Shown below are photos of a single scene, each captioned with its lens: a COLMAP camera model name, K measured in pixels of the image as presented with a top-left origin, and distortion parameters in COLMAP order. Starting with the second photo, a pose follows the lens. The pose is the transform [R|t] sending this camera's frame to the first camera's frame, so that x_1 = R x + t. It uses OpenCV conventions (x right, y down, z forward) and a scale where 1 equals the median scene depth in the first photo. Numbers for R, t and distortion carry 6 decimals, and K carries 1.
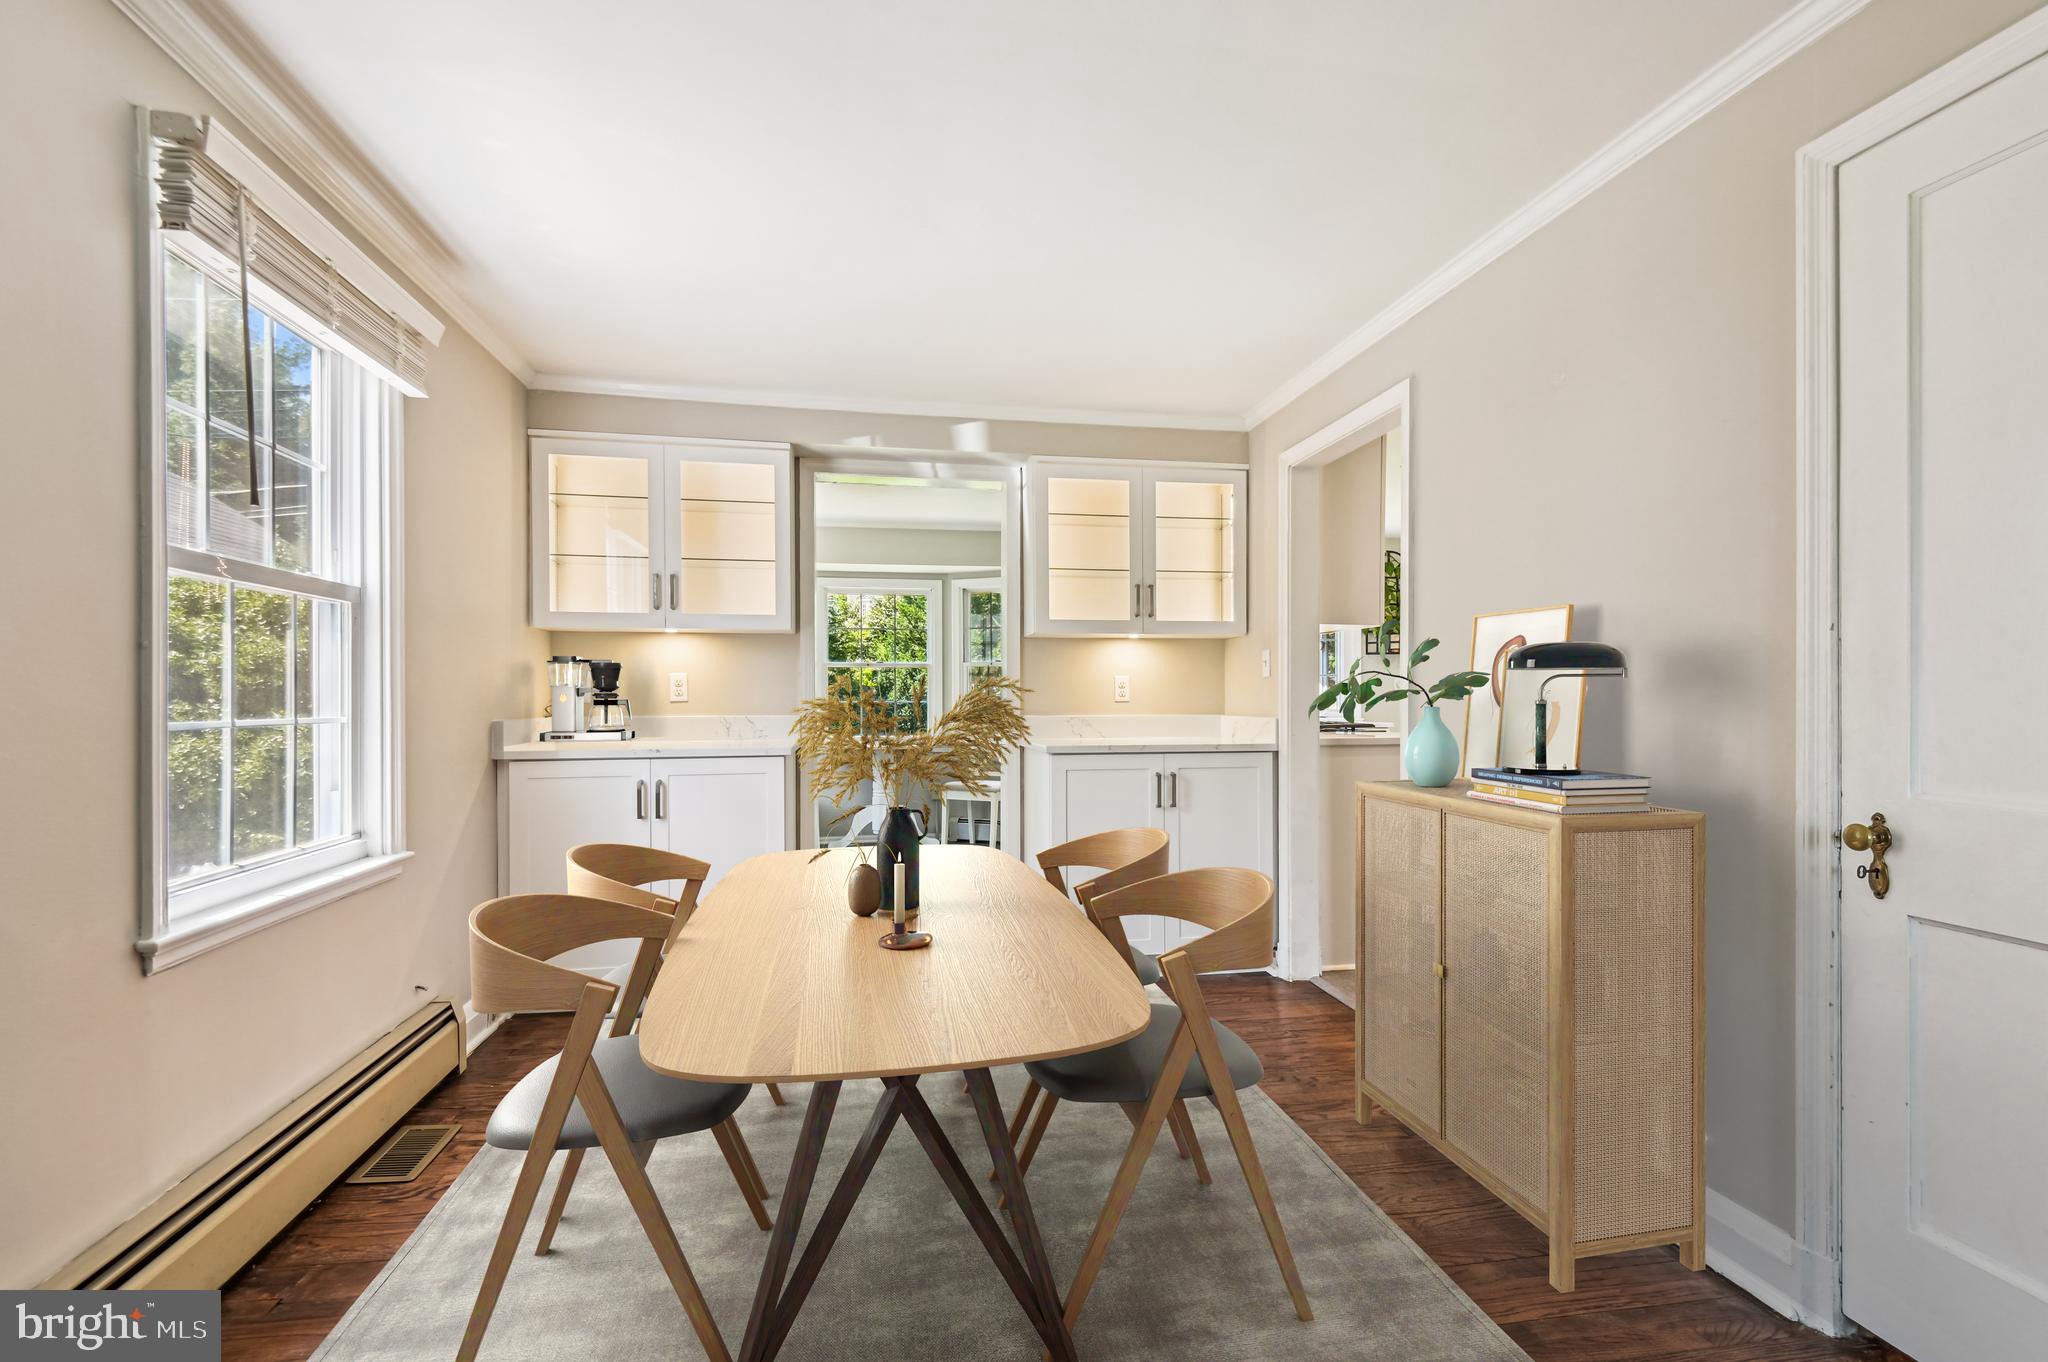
lens RADIAL K [[945.1, 0, 1039.2], [0, 945.1, 694.4], [0, 0, 1]] dist [0.022697, -0.000146]
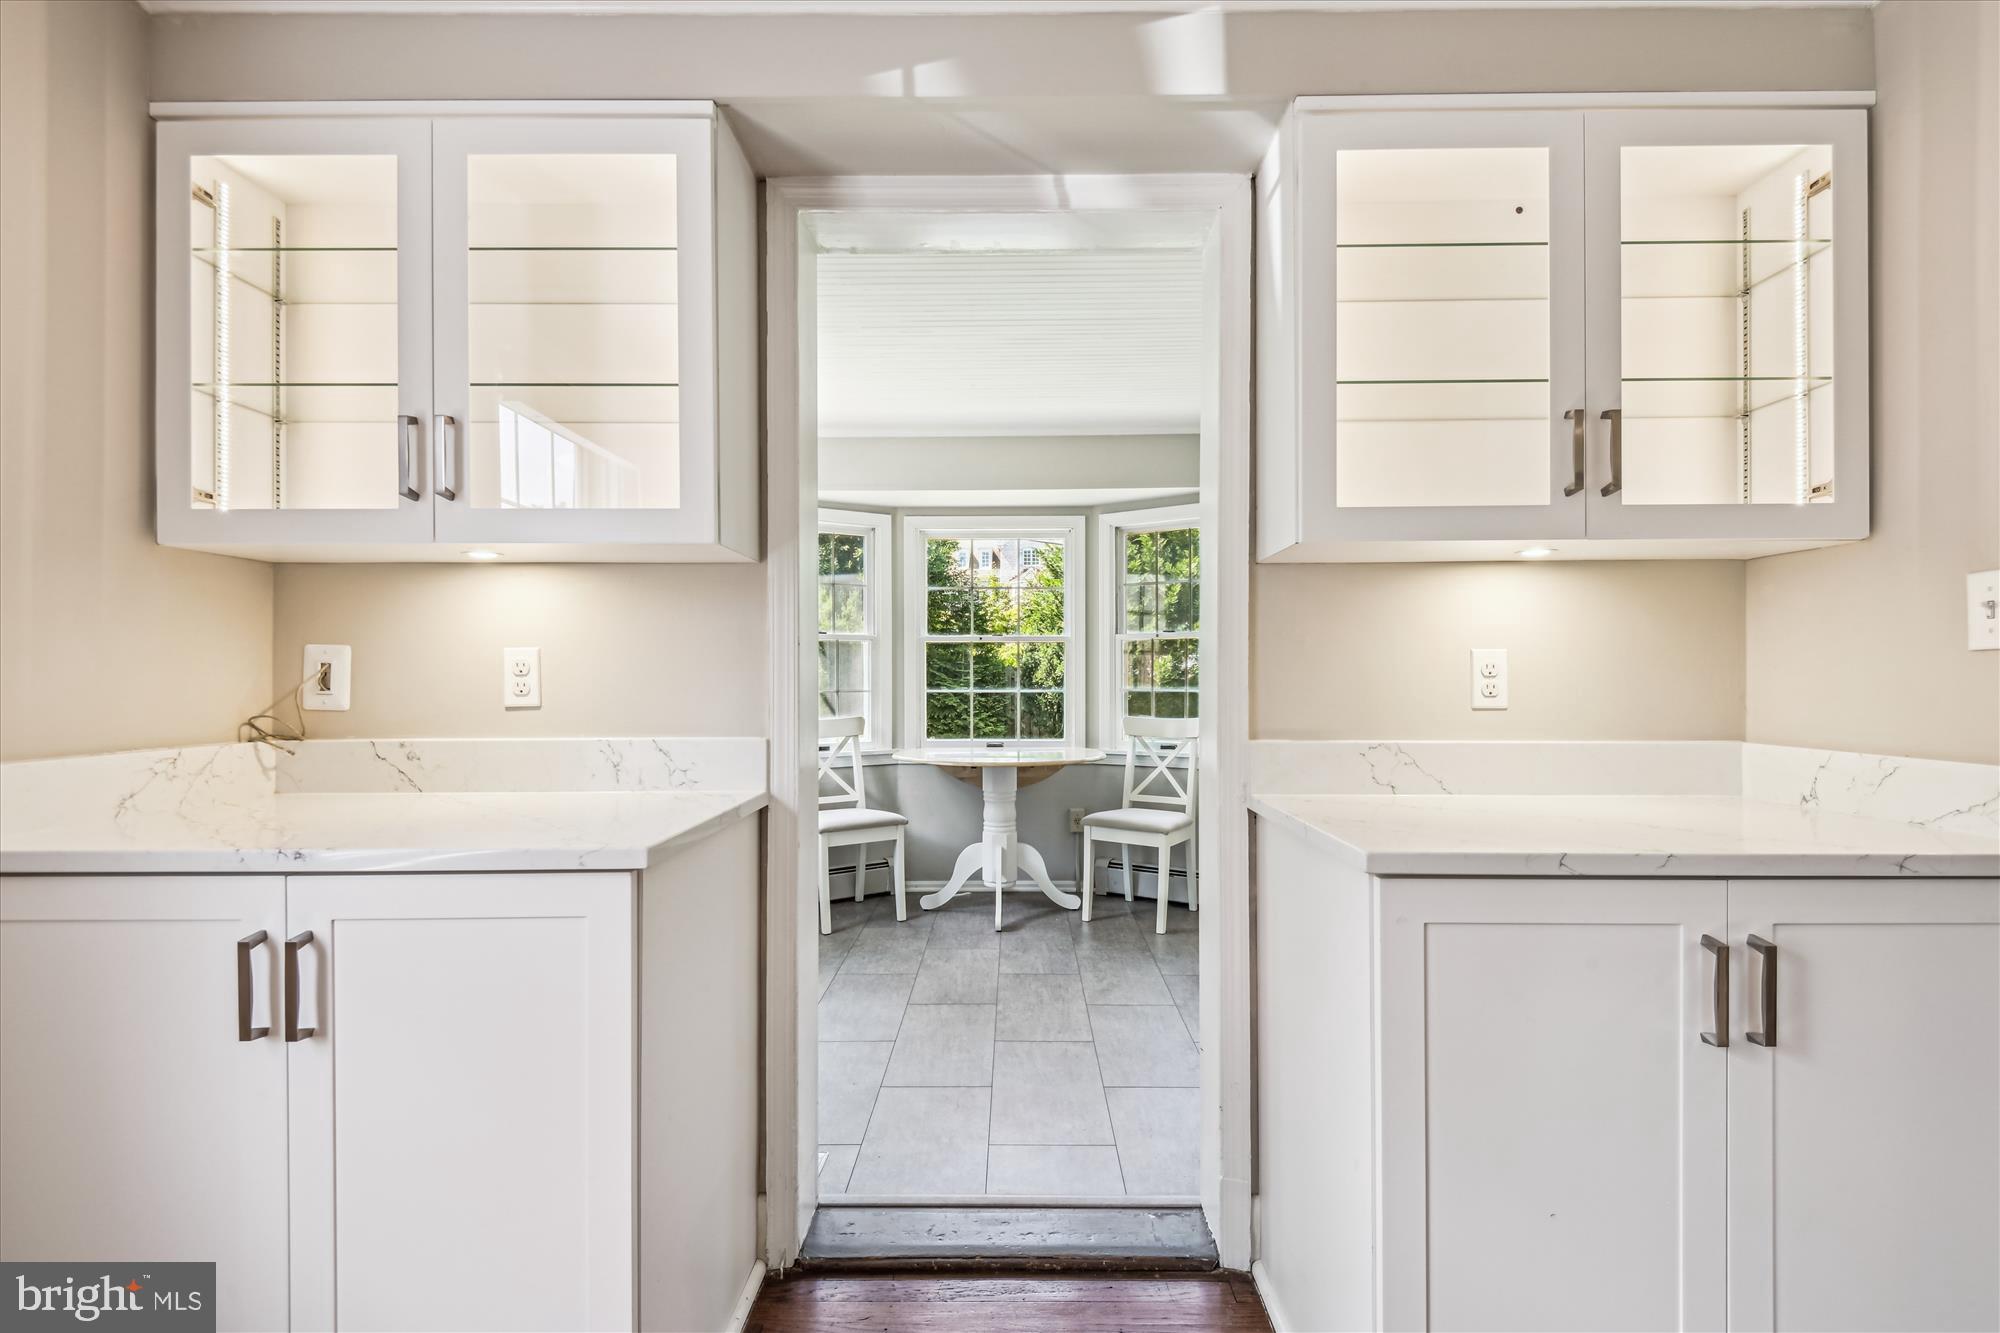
lens RADIAL K [[922.9, 0, 1011.0], [0, 922.9, 673.6], [0, 0, 1]] dist [0.022697, -0.000146]
pose [[0.981913, -0.000332, -0.189333, -0.048760], [0.000277, 1.000000, -0.000313, -0.008799], [0.189333, 0.000255, 0.981913, 0.569645]]
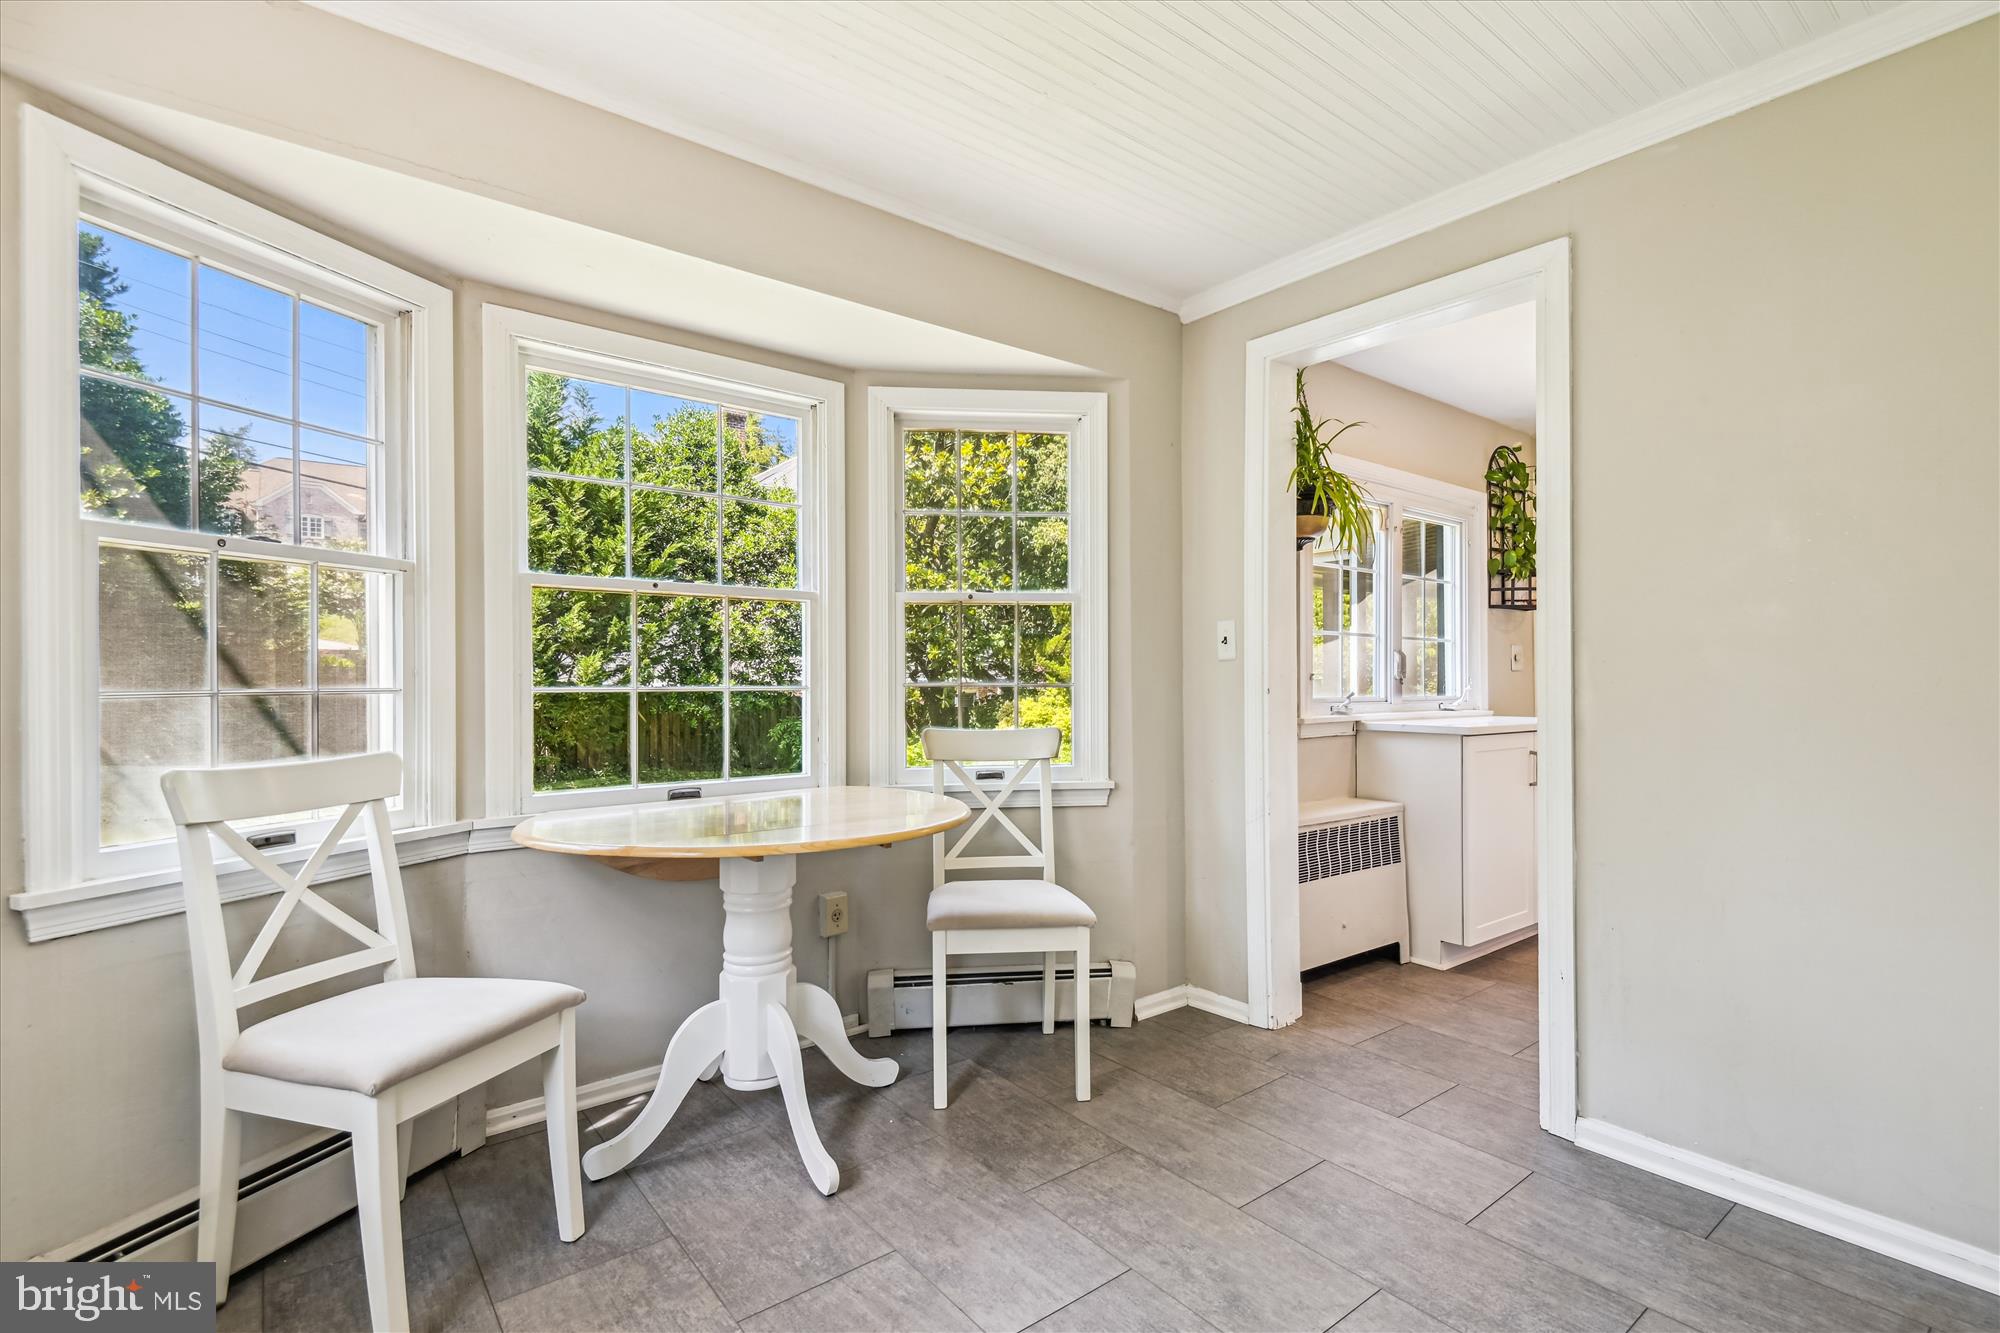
lens RADIAL K [[922.9, 0, 1004.3], [0, 922.9, 672.3], [0, 0, 1]] dist [0.022697, -0.000146]
pose [[0.880380, 0.002407, 0.474263, -0.398702], [0.001946, 0.999960, -0.008687, 0.008175], [-0.474266, 0.008571, 0.880340, 1.089212]]
